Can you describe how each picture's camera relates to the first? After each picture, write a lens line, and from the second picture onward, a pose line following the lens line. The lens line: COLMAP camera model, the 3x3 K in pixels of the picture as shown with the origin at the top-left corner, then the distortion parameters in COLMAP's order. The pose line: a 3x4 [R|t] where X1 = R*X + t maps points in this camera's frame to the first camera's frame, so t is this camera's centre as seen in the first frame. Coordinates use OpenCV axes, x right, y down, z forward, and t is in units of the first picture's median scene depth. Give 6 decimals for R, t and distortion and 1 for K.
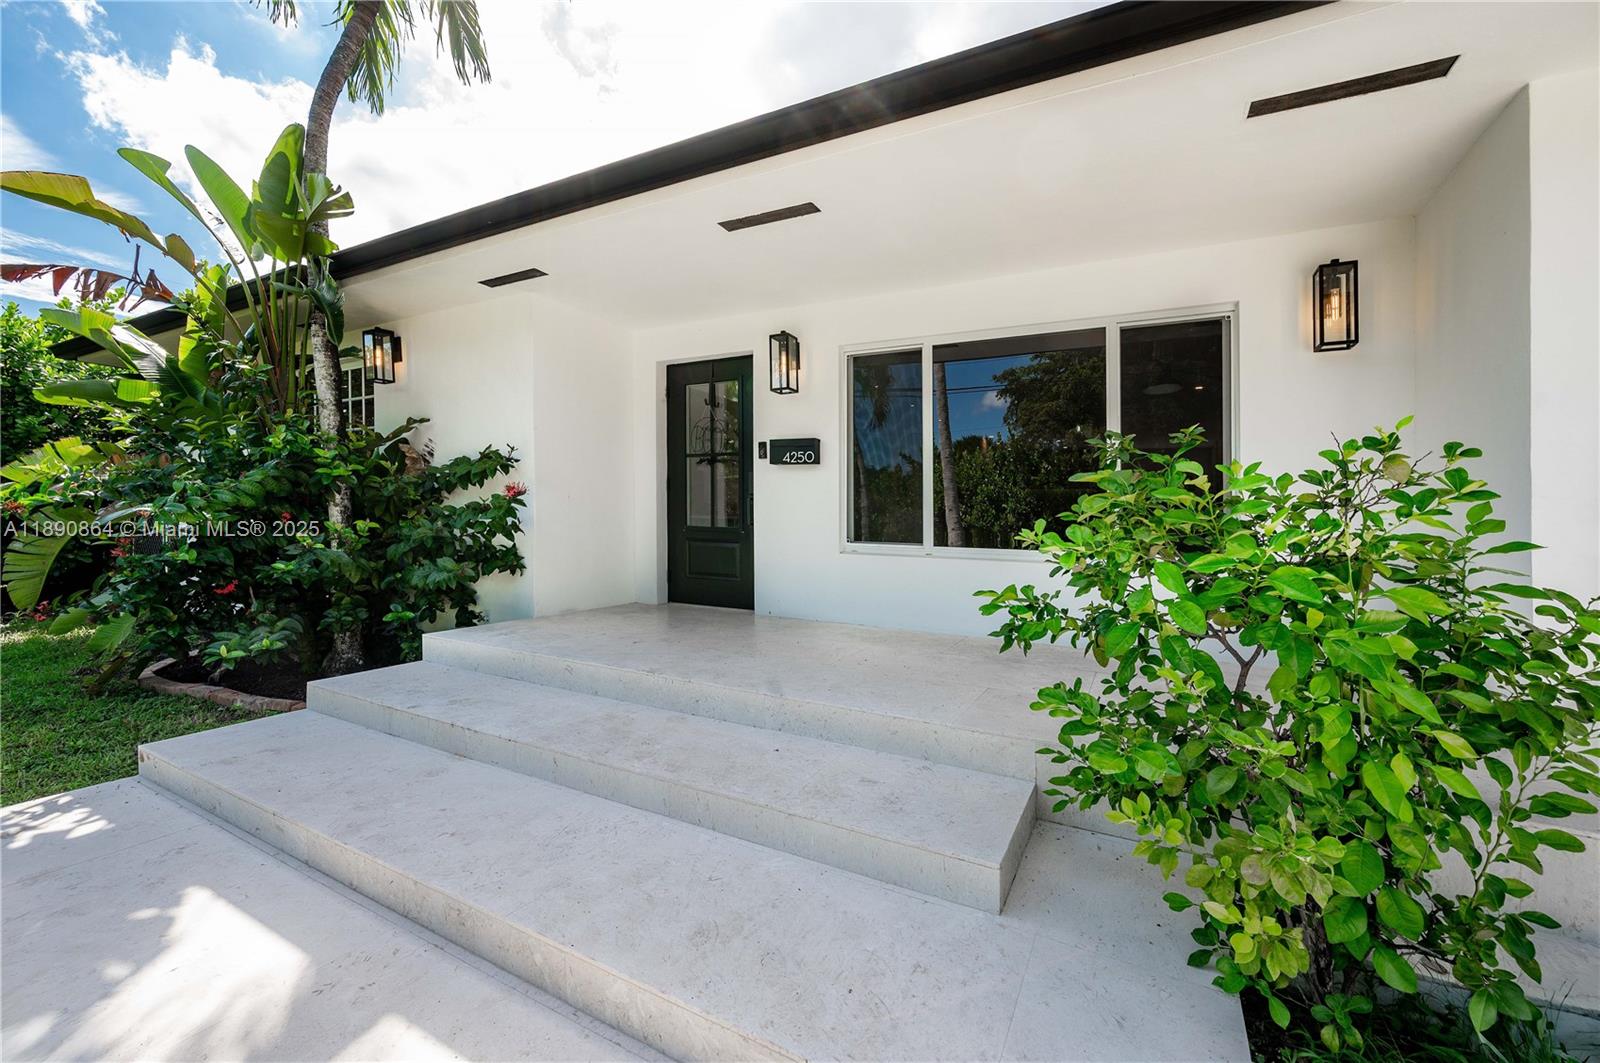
lens RADIAL K [[630.1, 0, 814.9], [0, 630.1, 534.5], [0, 0, 1]] dist [-0.001551, 0.000042]
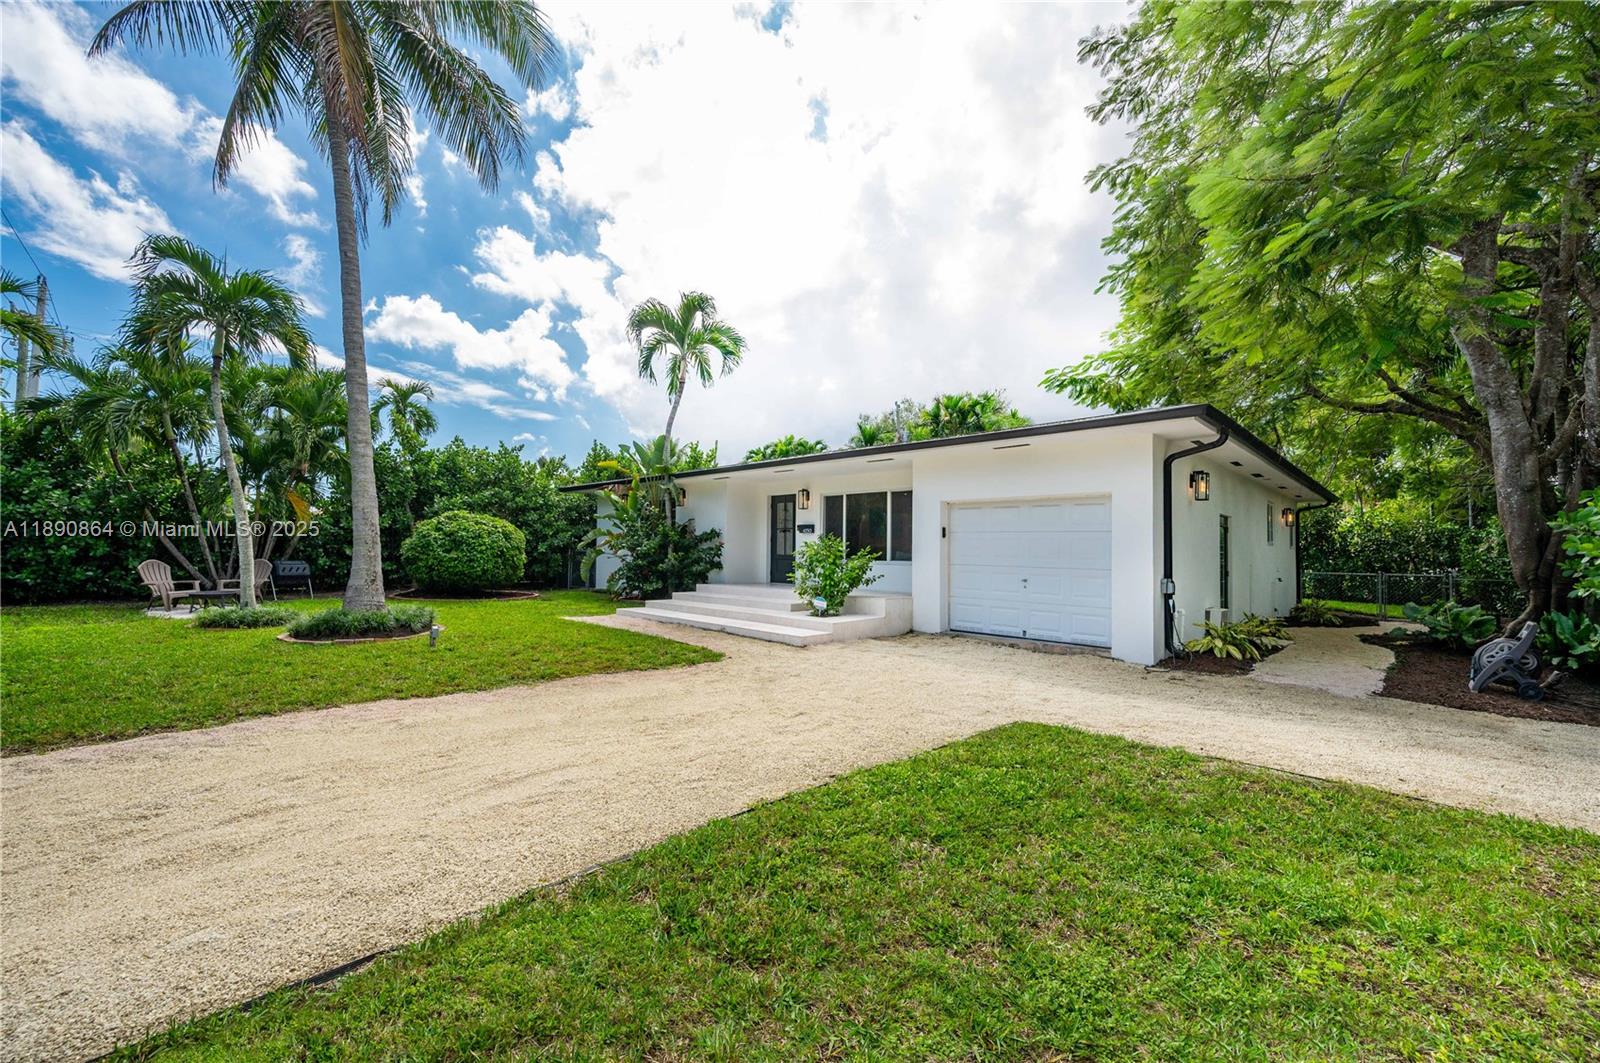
lens RADIAL K [[630.1, 0, 810.1], [0, 630.1, 537.2], [0, 0, 1]] dist [-0.001551, 0.000042]
pose [[0.954015, -0.012482, -0.299498, 0.872546], [-0.004239, 0.998471, -0.055115, 0.072079], [0.299728, 0.053850, 0.952504, -1.821504]]
